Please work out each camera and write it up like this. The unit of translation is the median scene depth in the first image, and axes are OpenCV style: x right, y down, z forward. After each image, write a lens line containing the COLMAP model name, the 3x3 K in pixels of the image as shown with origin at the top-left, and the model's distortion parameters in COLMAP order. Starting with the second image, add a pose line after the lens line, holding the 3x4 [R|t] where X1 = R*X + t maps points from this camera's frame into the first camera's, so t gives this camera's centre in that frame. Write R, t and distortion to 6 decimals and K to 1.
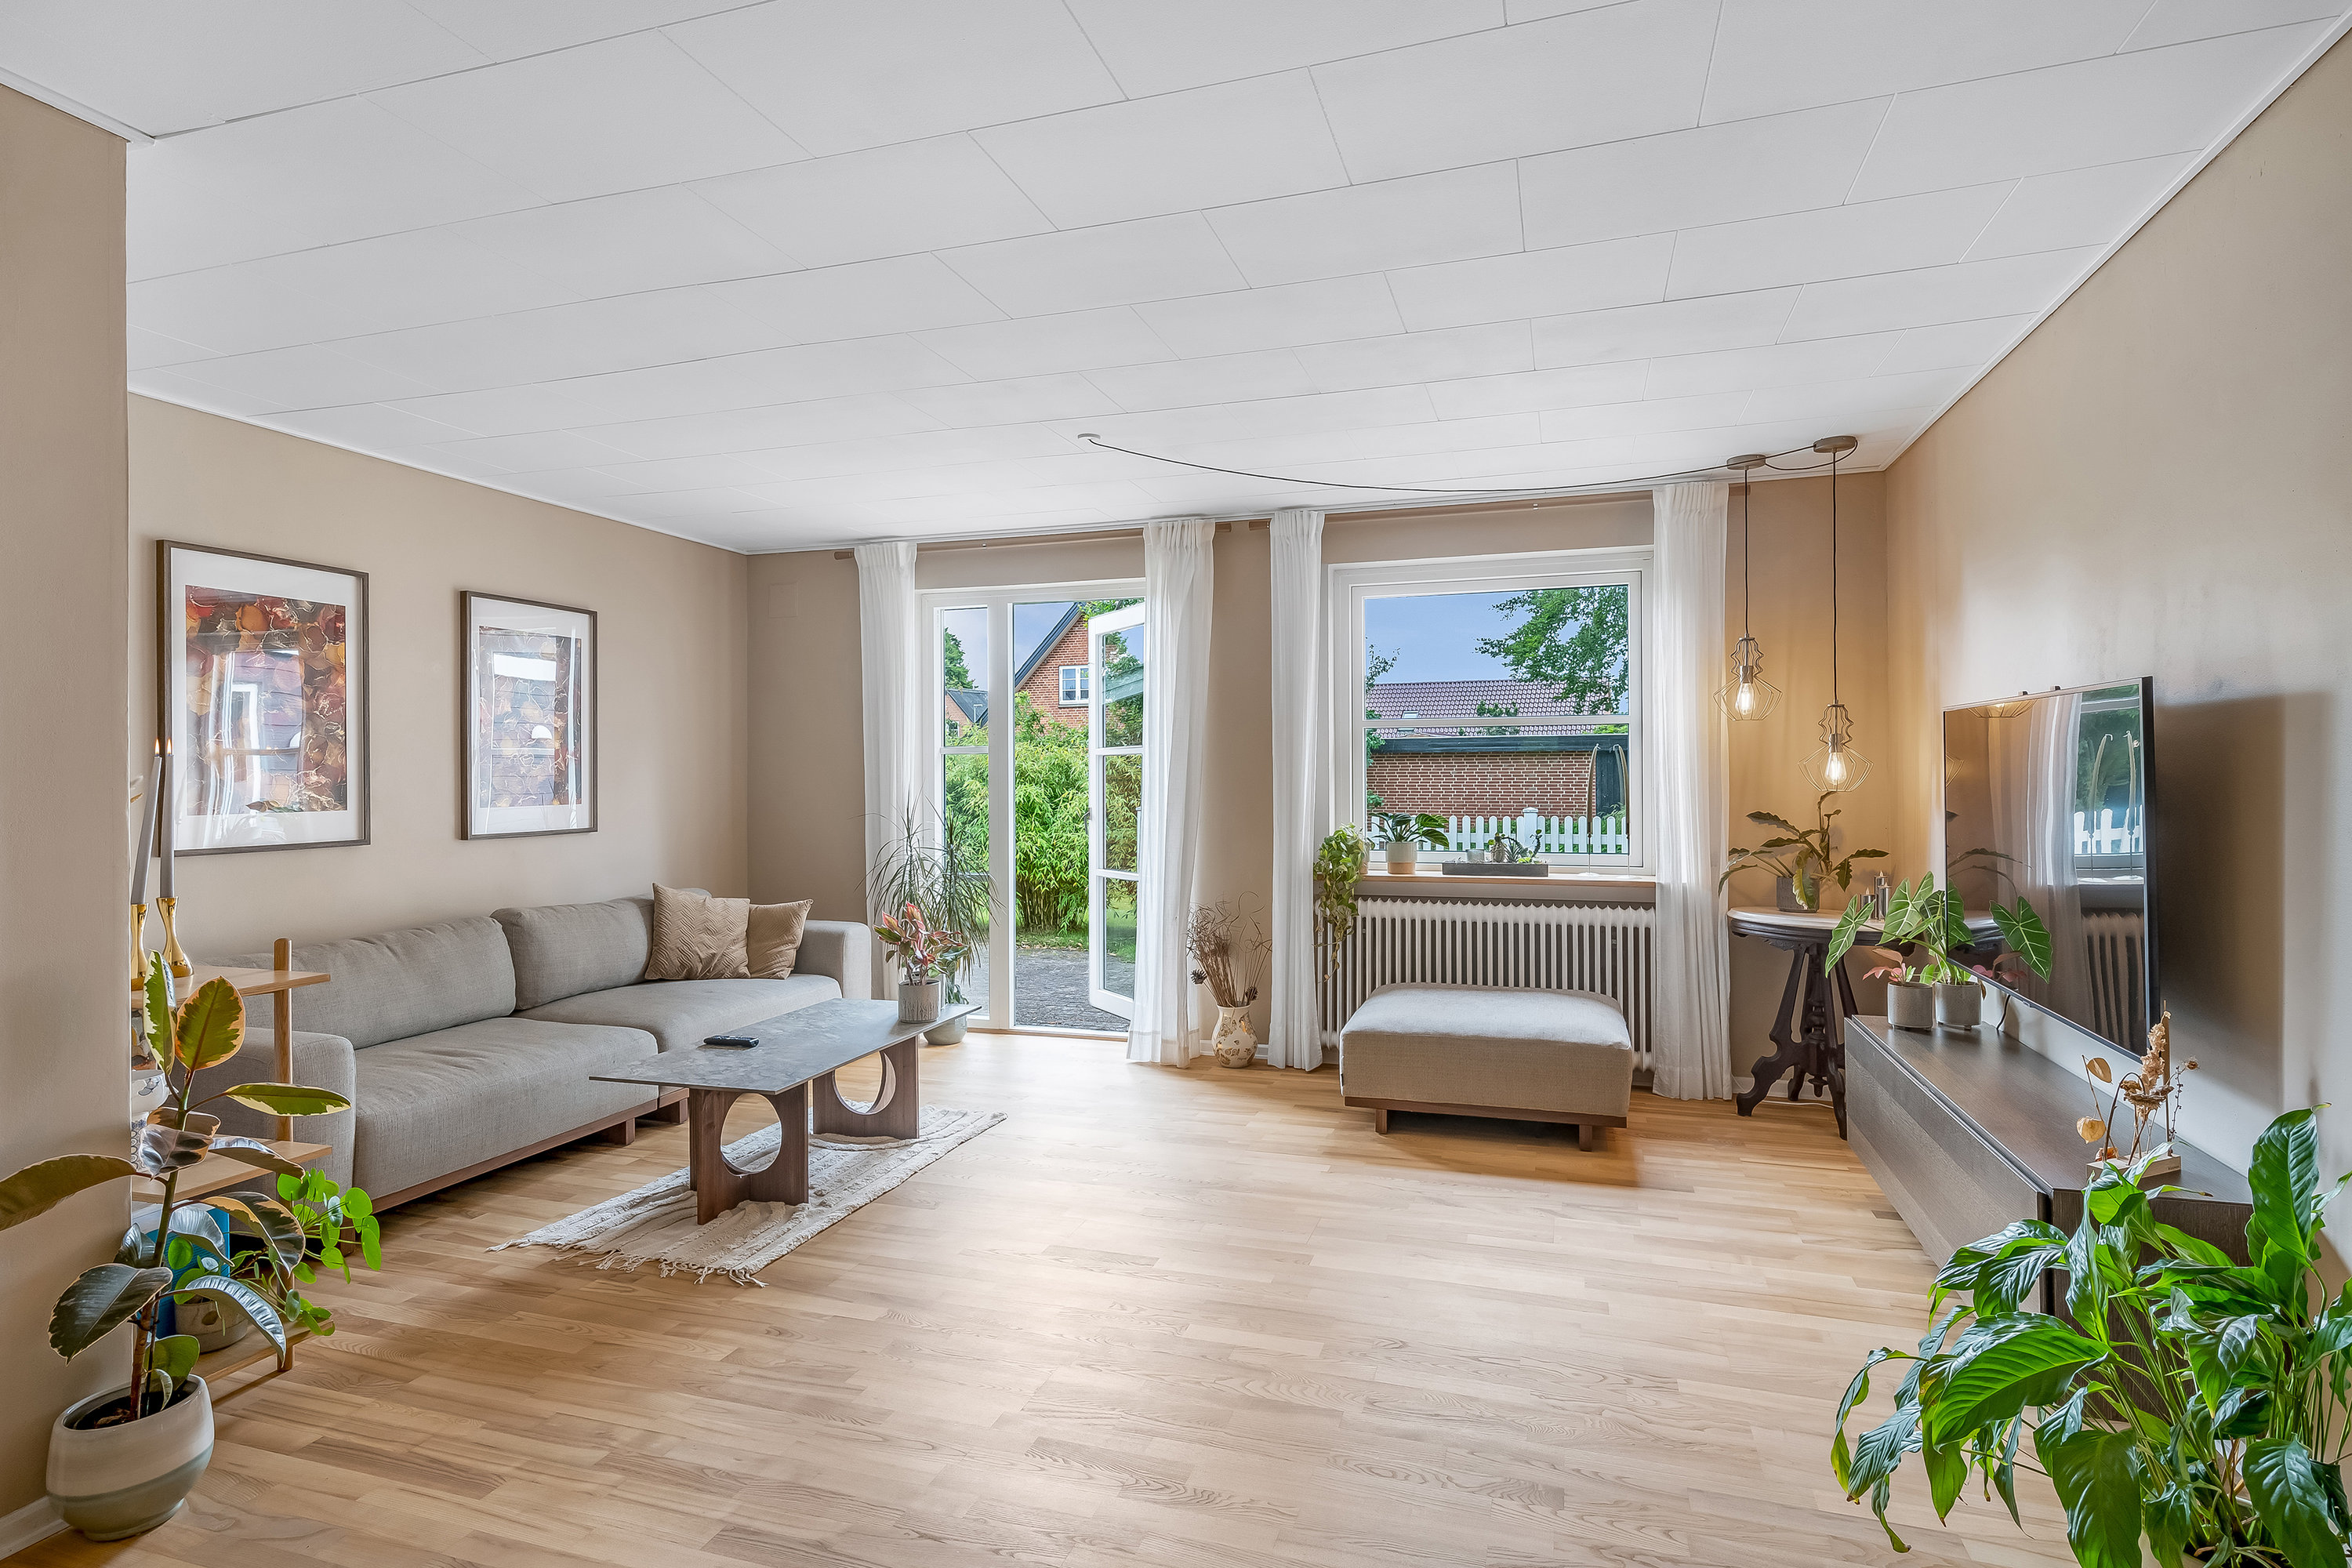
lens RADIAL K [[1202.2, 0, 1173.3], [0, 1202.2, 768.6], [0, 0, 1]] dist [0.005627, -0.000526]
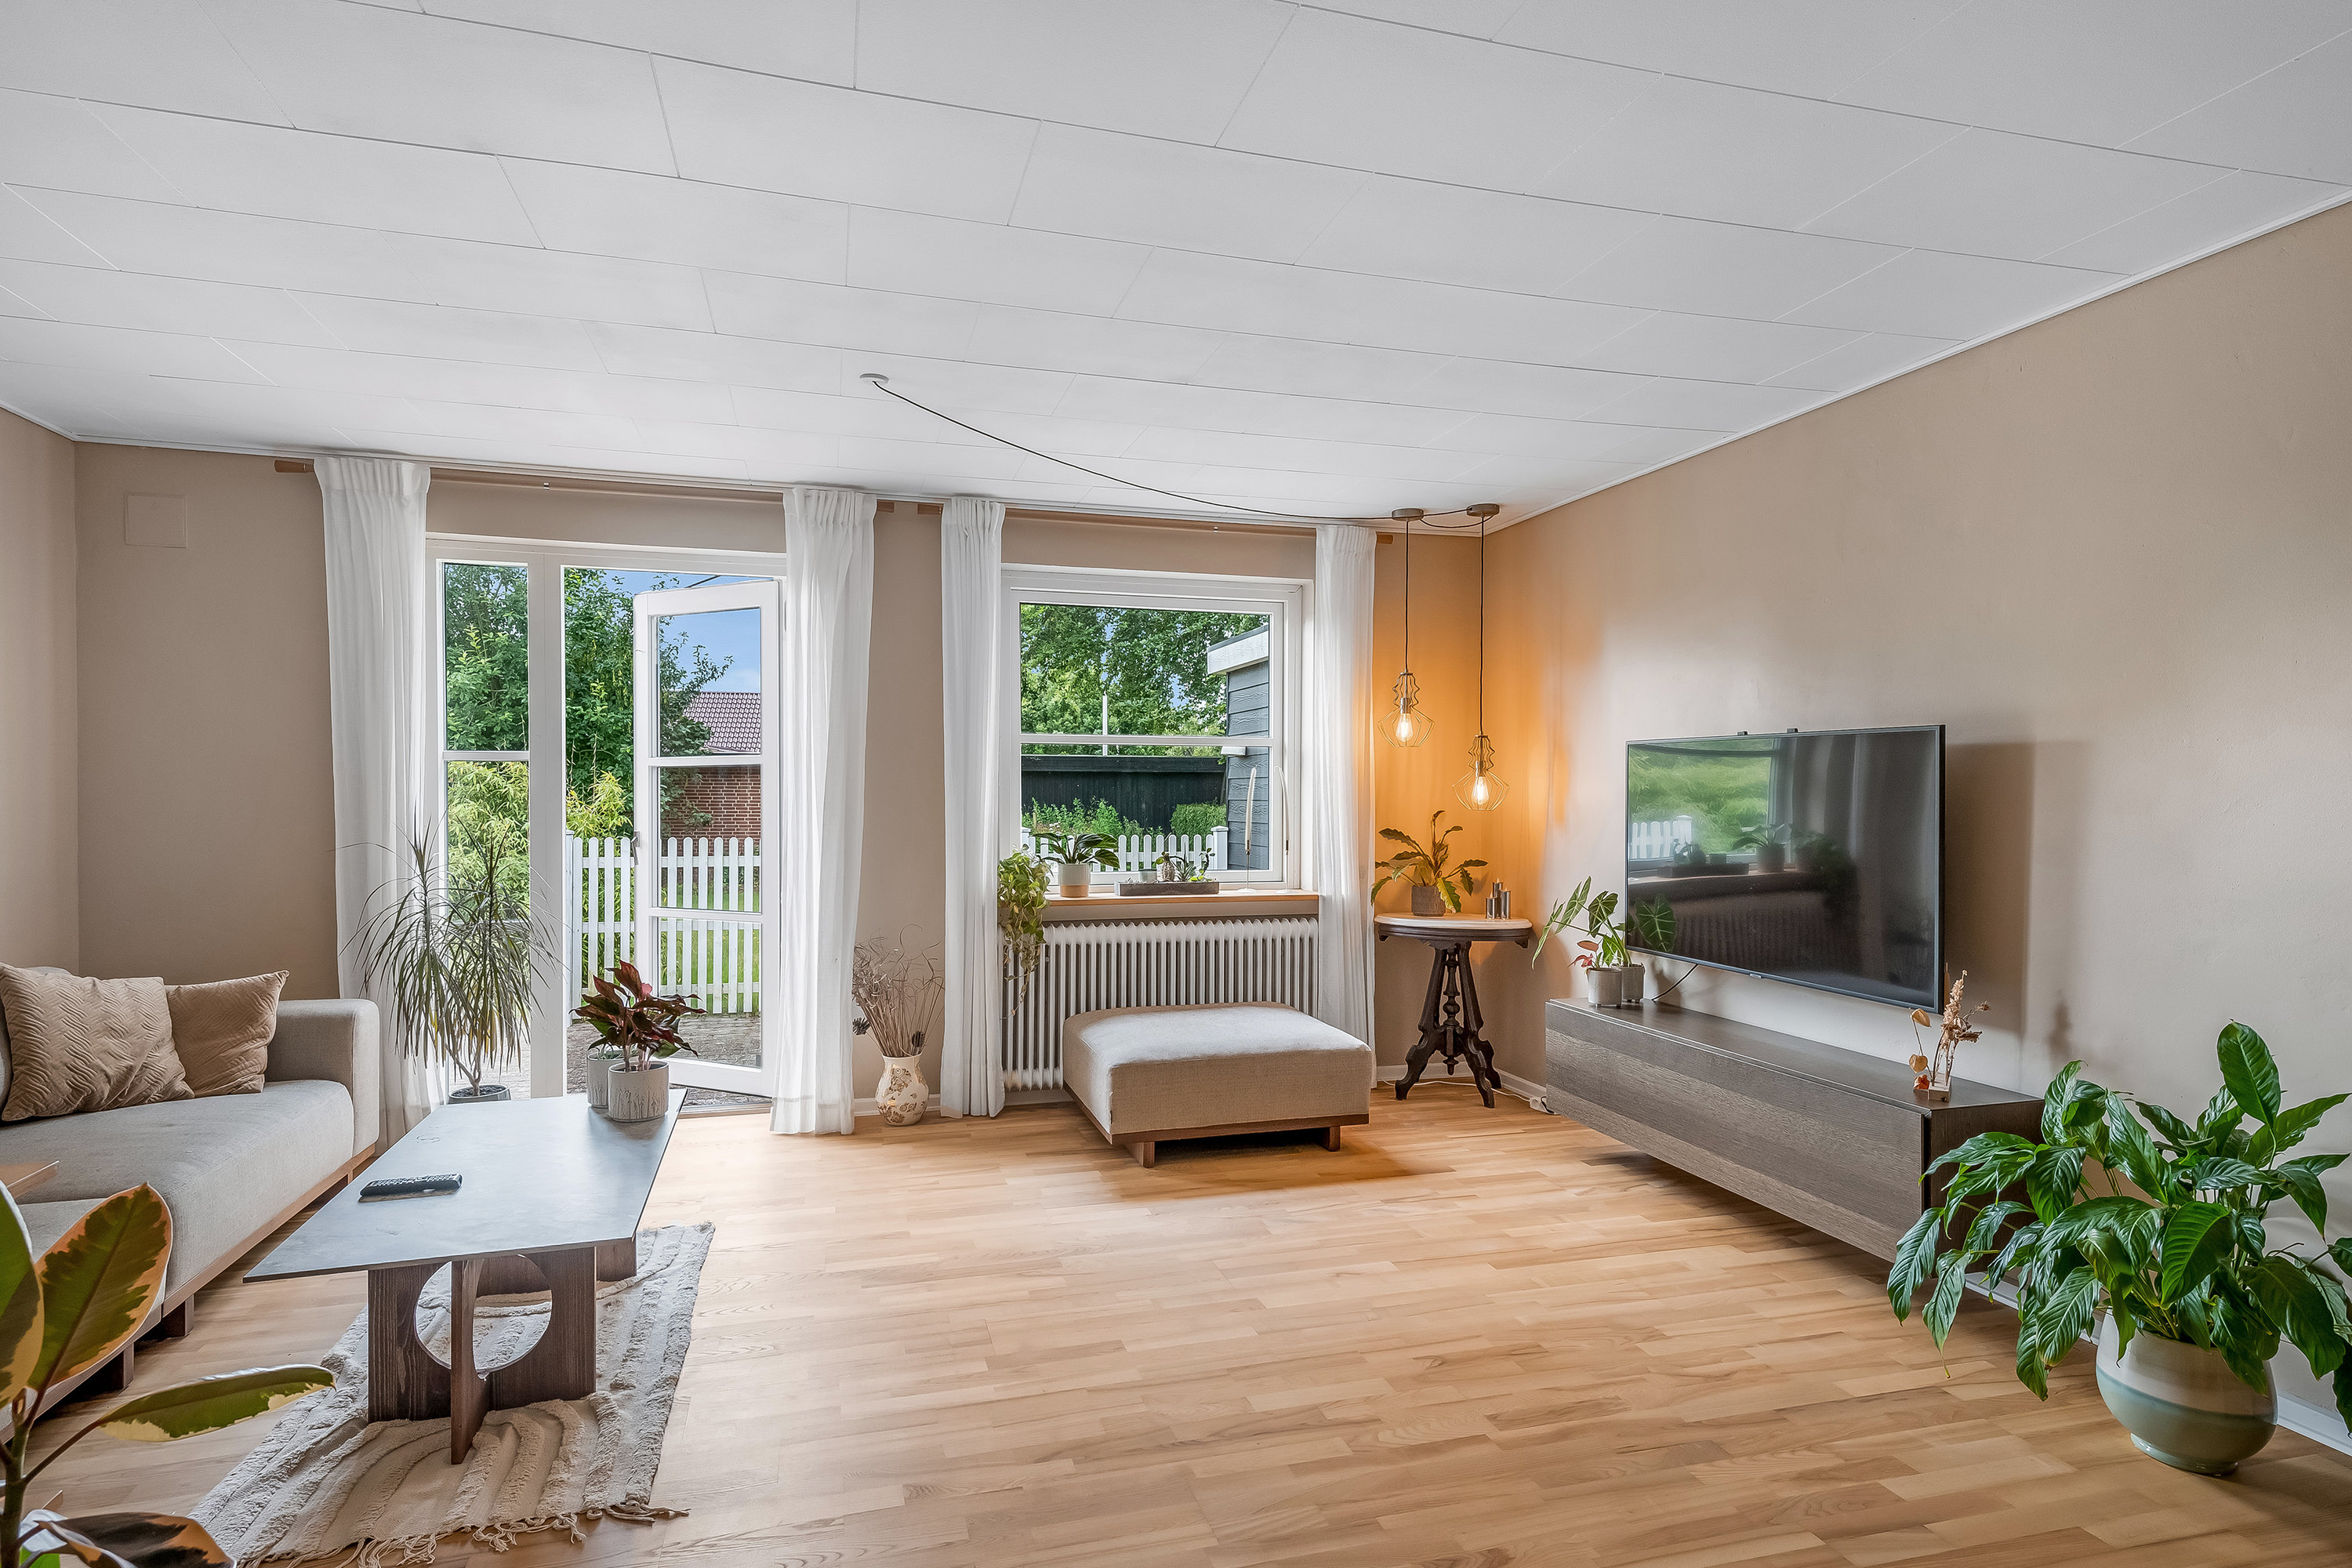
lens RADIAL K [[1248.3, 0, 1184.7], [0, 1248.3, 807.5], [0, 0, 1]] dist [0.017417, 0.001414]
pose [[0.826707, 0.000233, 0.562633, -0.313807], [-0.009311, 0.999869, 0.013268, 0.002779], [-0.562556, -0.016207, 0.826601, 0.141853]]
